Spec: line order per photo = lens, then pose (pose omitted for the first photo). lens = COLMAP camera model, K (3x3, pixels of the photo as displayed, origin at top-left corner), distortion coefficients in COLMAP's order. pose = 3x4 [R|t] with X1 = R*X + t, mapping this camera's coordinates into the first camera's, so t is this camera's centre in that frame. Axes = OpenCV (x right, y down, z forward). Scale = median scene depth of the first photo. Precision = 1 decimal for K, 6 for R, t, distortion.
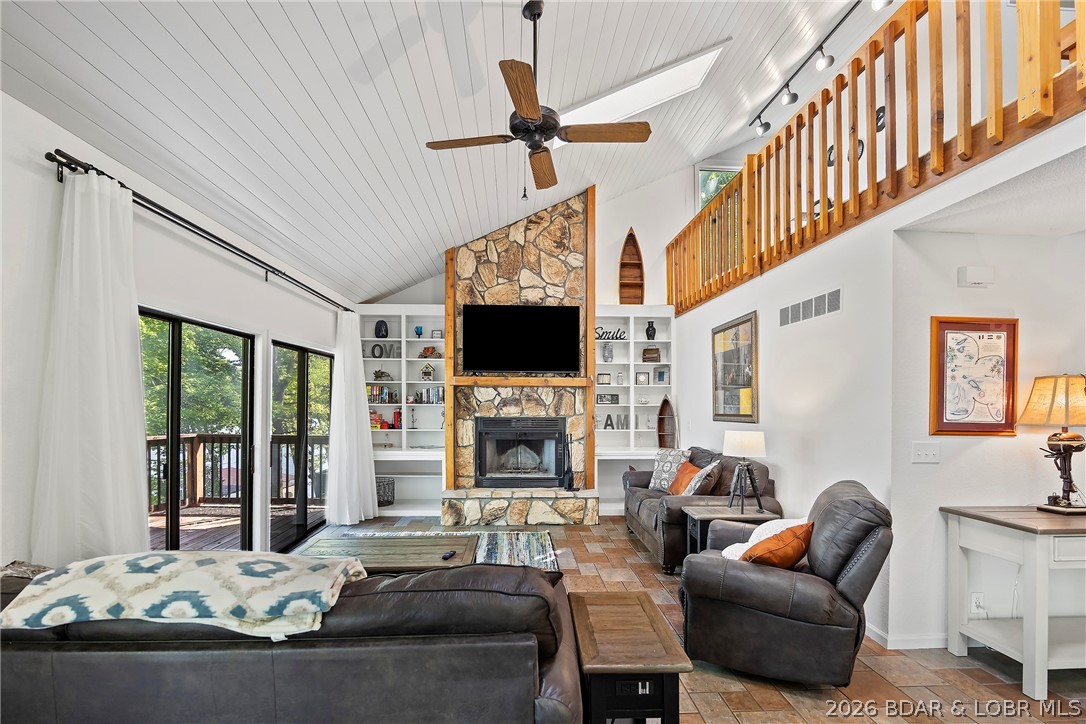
lens RADIAL K [[484.5, 0, 546.0], [0, 484.5, 399.4], [0, 0, 1]] dist [-0.017387, 0.000656]
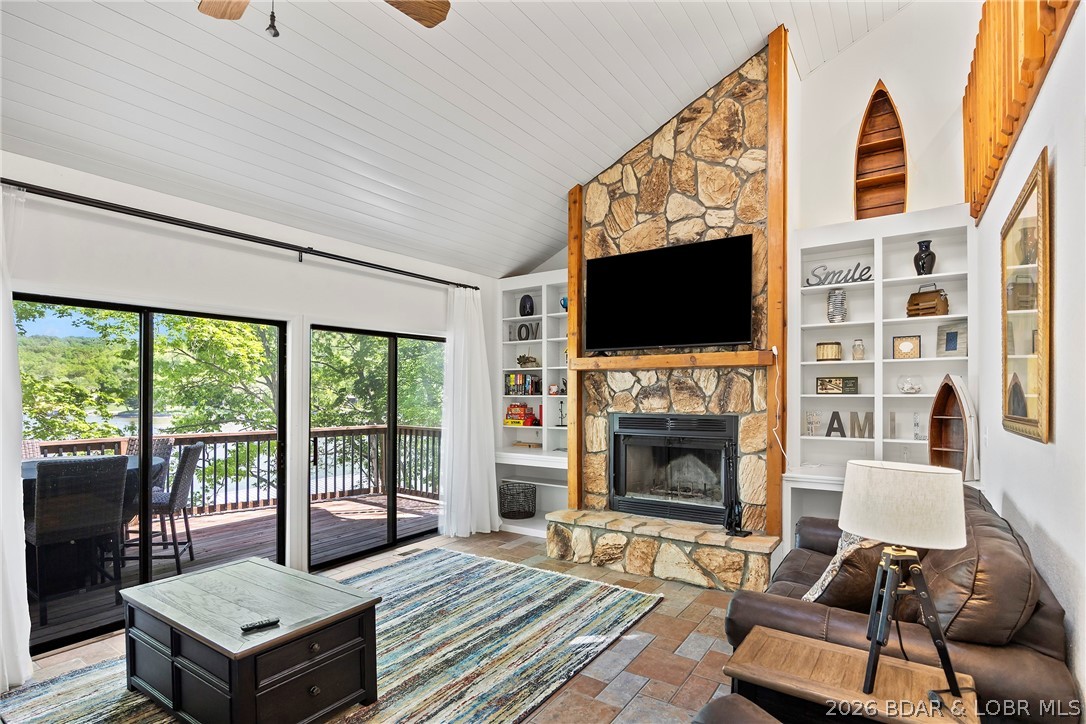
lens RADIAL K [[539.7, 0, 554.1], [0, 539.7, 391.5], [0, 0, 1]] dist [-0.010007, 0.001552]
pose [[0.805094, -0.007205, -0.593104, 0.266586], [0.011704, 0.999925, 0.003739, 0.000501], [0.593032, -0.009952, 0.805117, 0.300035]]
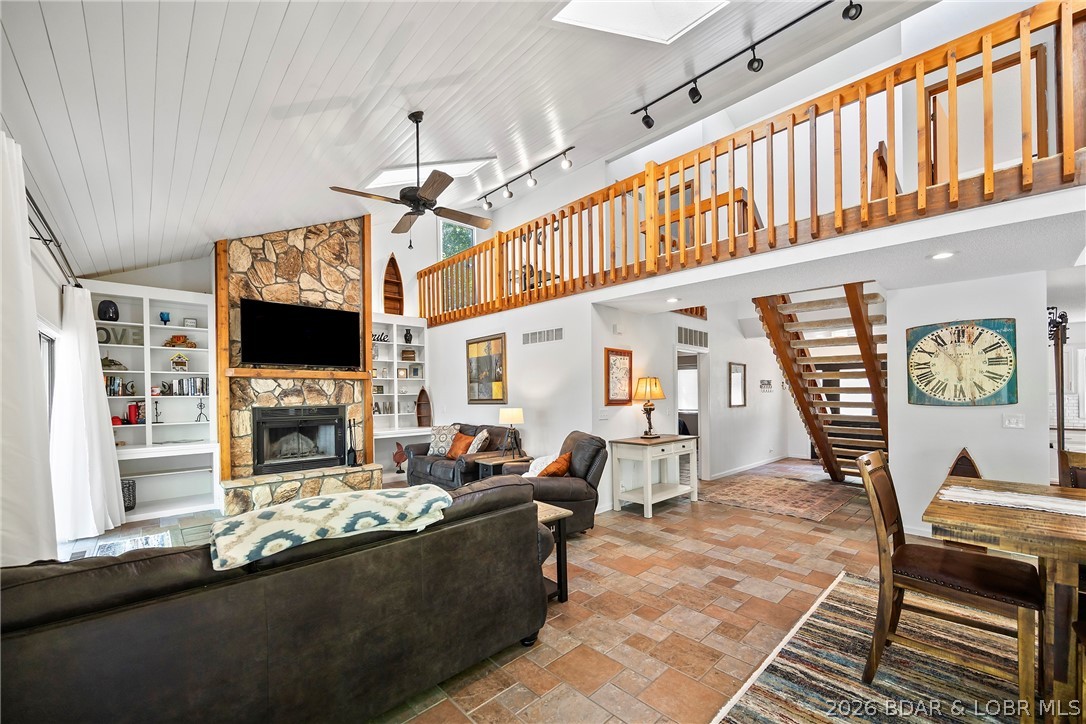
lens RADIAL K [[413.7, 0, 545.0], [0, 413.7, 386.8], [0, 0, 1]] dist [0.003453, 0.000237]
pose [[0.764544, -0.000609, 0.644571, -0.238776], [0.006437, 0.999957, -0.006690, 0.001985], [-0.644539, 0.009264, 0.764515, -0.082351]]
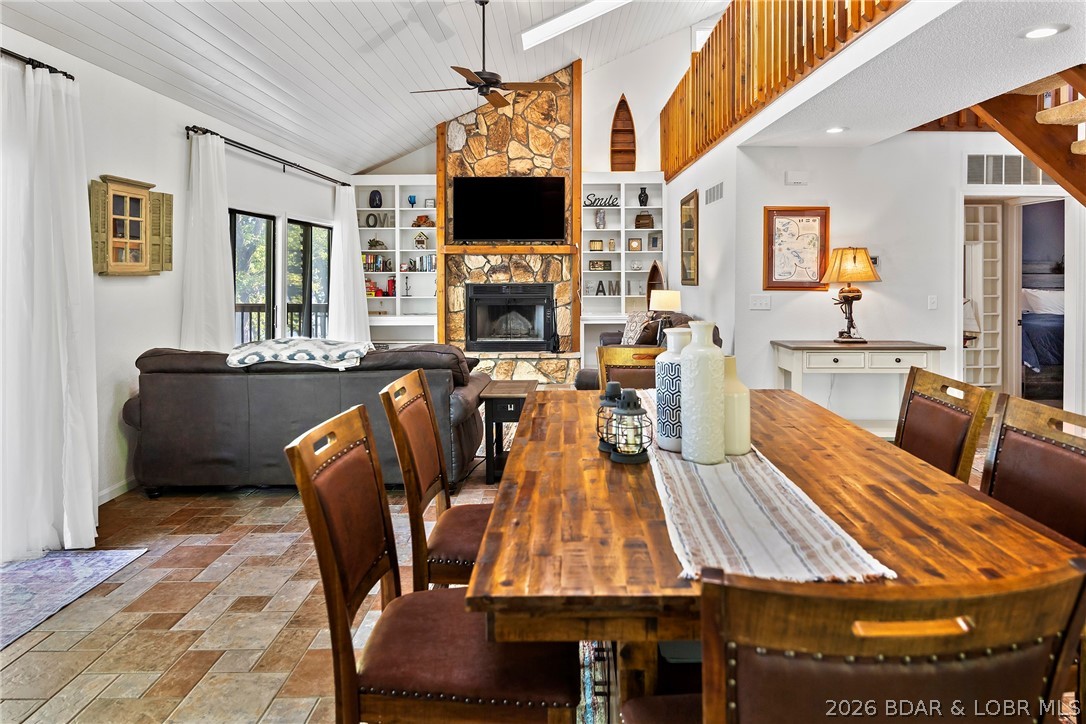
lens RADIAL K [[703.6, 0, 593.7], [0, 703.6, 252.4], [0, 0, 1]] dist [-0.001612, -0.005042]
pose [[0.999810, -0.008218, -0.017679, 0.155640], [0.007902, 0.999810, -0.017838, -0.001951], [0.017823, 0.017695, 0.999685, -0.508228]]
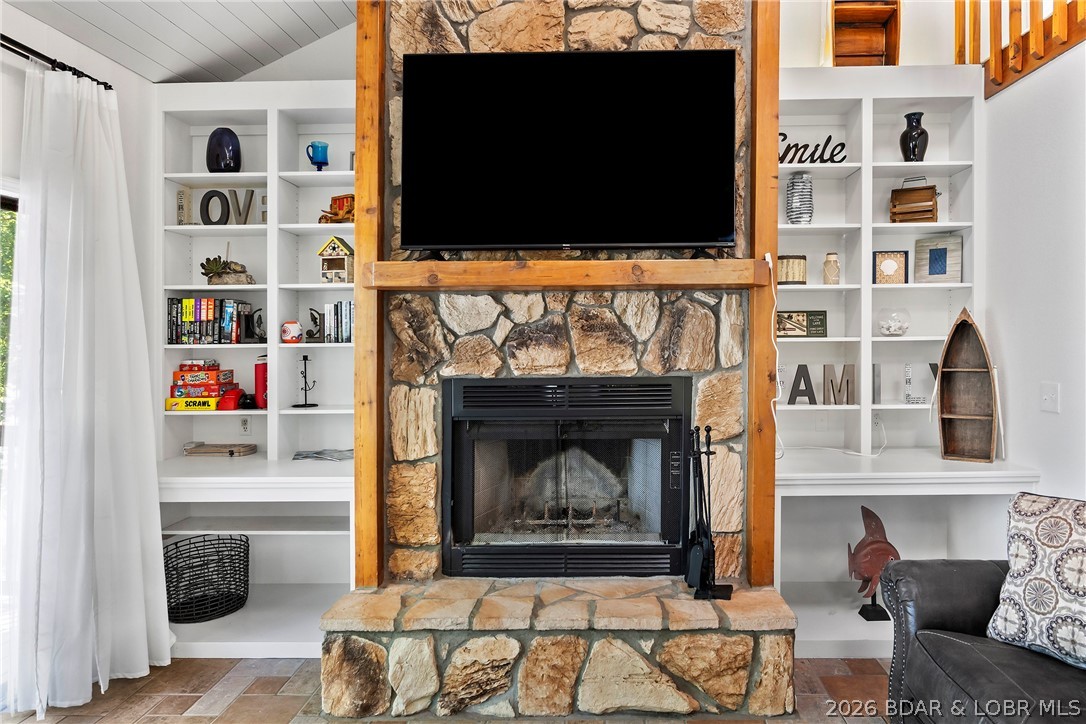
lens RADIAL K [[663.1, 0, 525.6], [0, 663.1, 333.9], [0, 0, 1]] dist [0.001669, -0.000427]
pose [[0.995365, -0.012200, -0.095394, -0.036828], [0.012627, 0.999913, 0.003874, 0.003016], [0.095338, -0.005061, 0.995432, 0.518330]]
